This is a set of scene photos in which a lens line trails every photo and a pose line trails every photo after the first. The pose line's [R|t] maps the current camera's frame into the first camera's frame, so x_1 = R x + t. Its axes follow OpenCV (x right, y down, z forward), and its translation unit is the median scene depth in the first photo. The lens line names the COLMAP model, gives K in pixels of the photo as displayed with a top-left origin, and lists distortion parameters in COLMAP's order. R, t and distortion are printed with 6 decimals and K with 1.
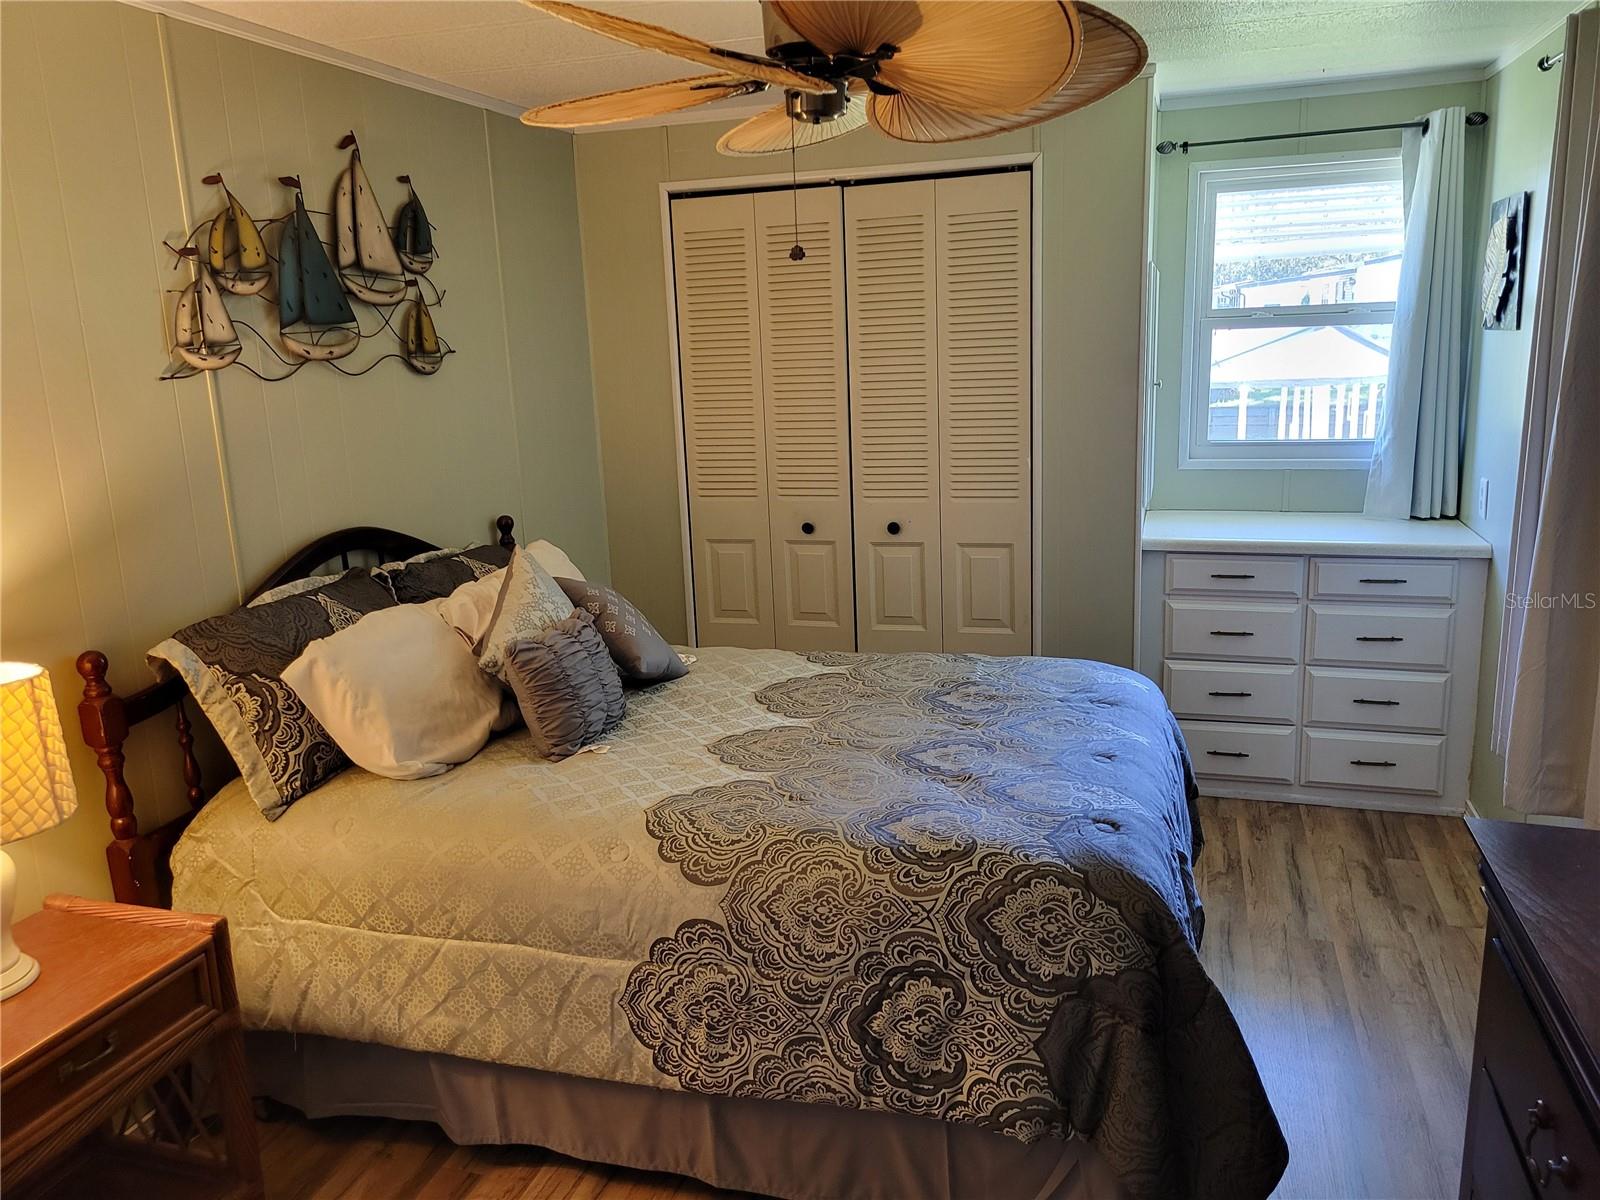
lens RADIAL K [[1165.4, 0, 789.2], [0, 1165.4, 568.0], [0, 0, 1]] dist [0.051200, -0.034062]
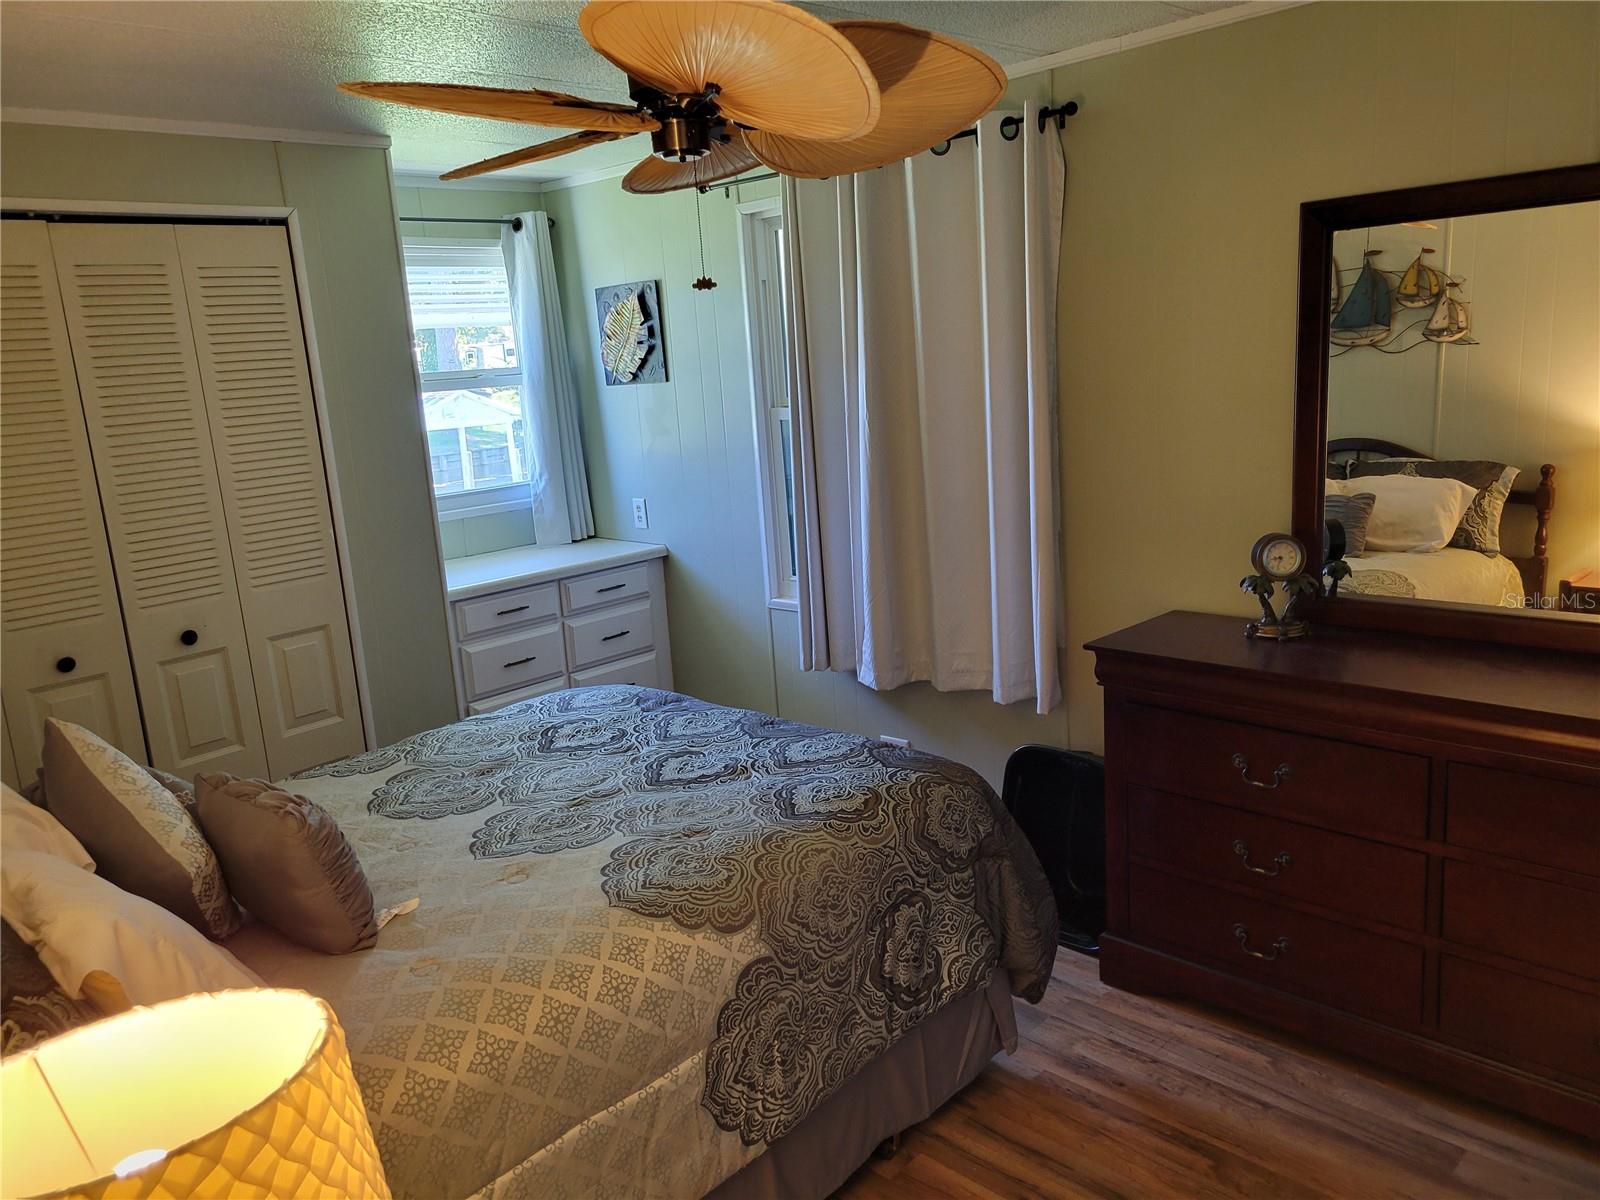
lens RADIAL K [[1187.9, 0, 743.1], [0, 1187.9, 582.6], [0, 0, 1]] dist [0.036166, -0.006409]
pose [[0.475642, -0.163655, 0.864281, -0.774018], [0.228913, 0.971716, 0.058021, -0.054087], [-0.849331, 0.170248, 0.499652, 0.411924]]
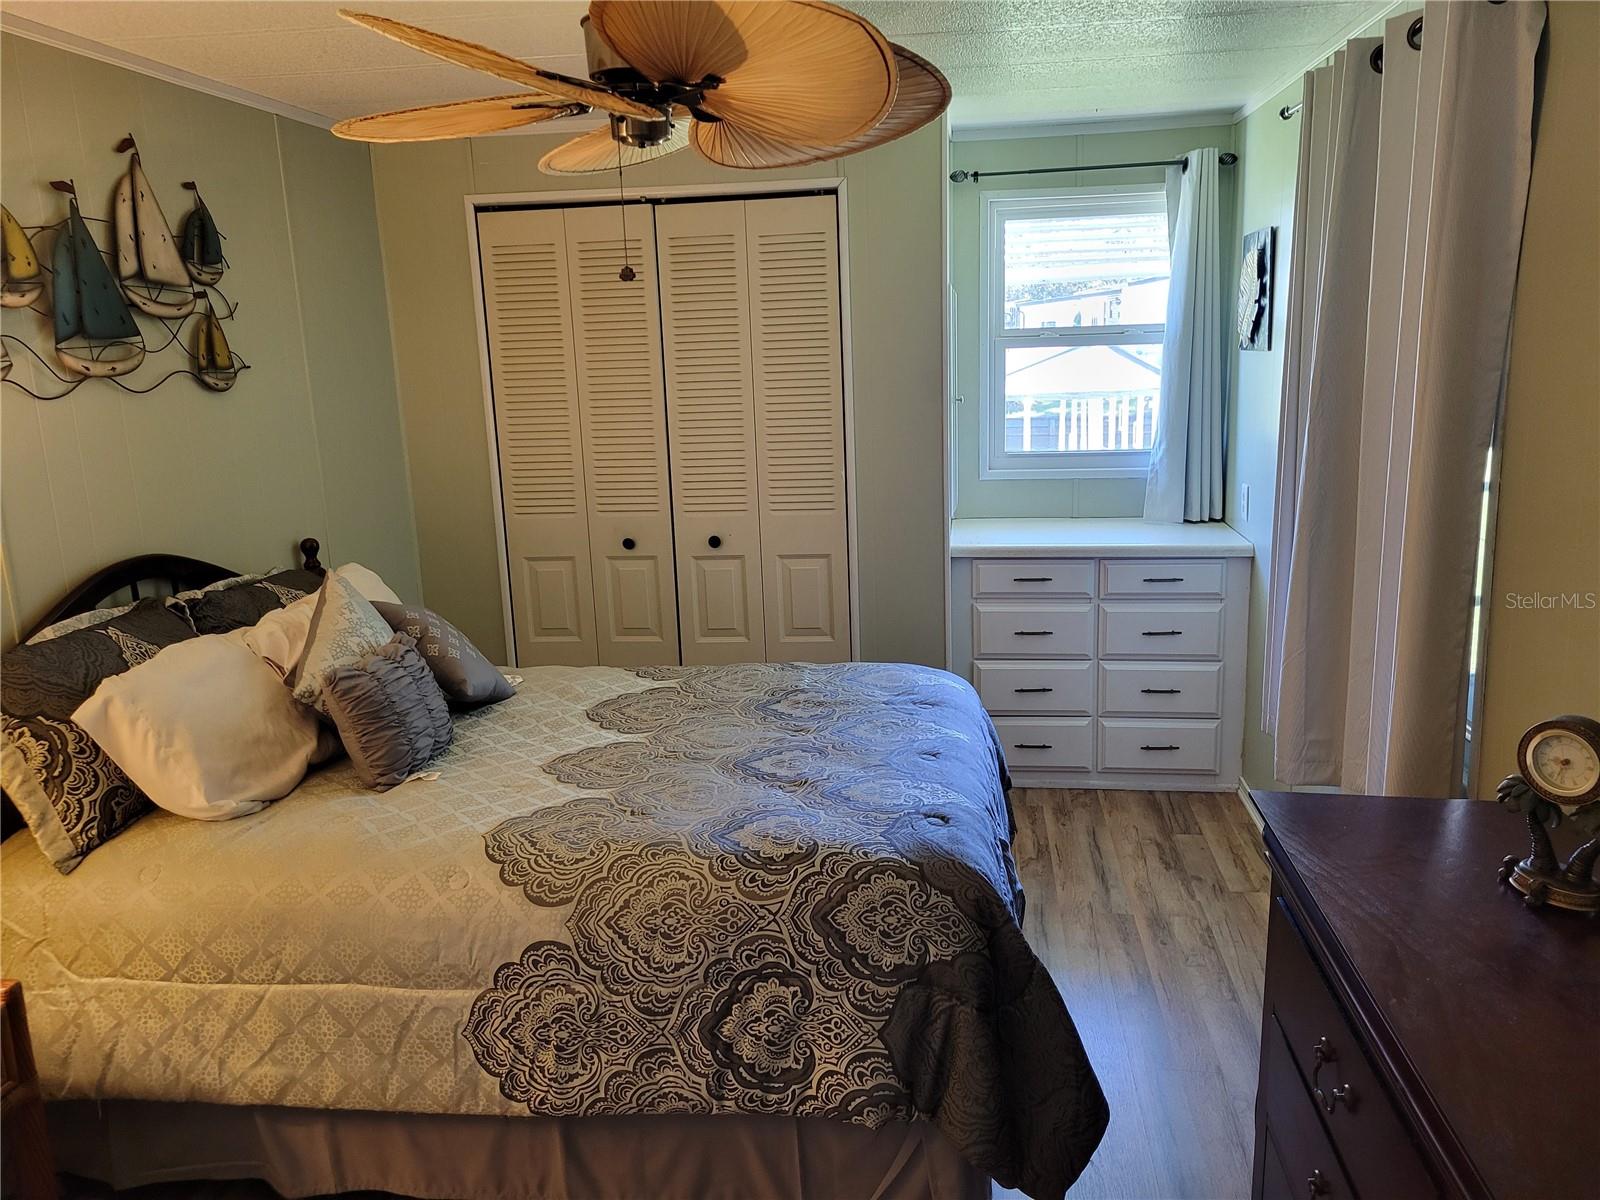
lens RADIAL K [[1165.4, 0, 789.2], [0, 1165.4, 568.0], [0, 0, 1]] dist [0.051200, -0.034062]
pose [[0.985799, -0.027762, 0.165618, -0.025462], [0.029520, 0.999531, -0.008161, -0.001800], [-0.165314, 0.012934, 0.986156, -0.017785]]
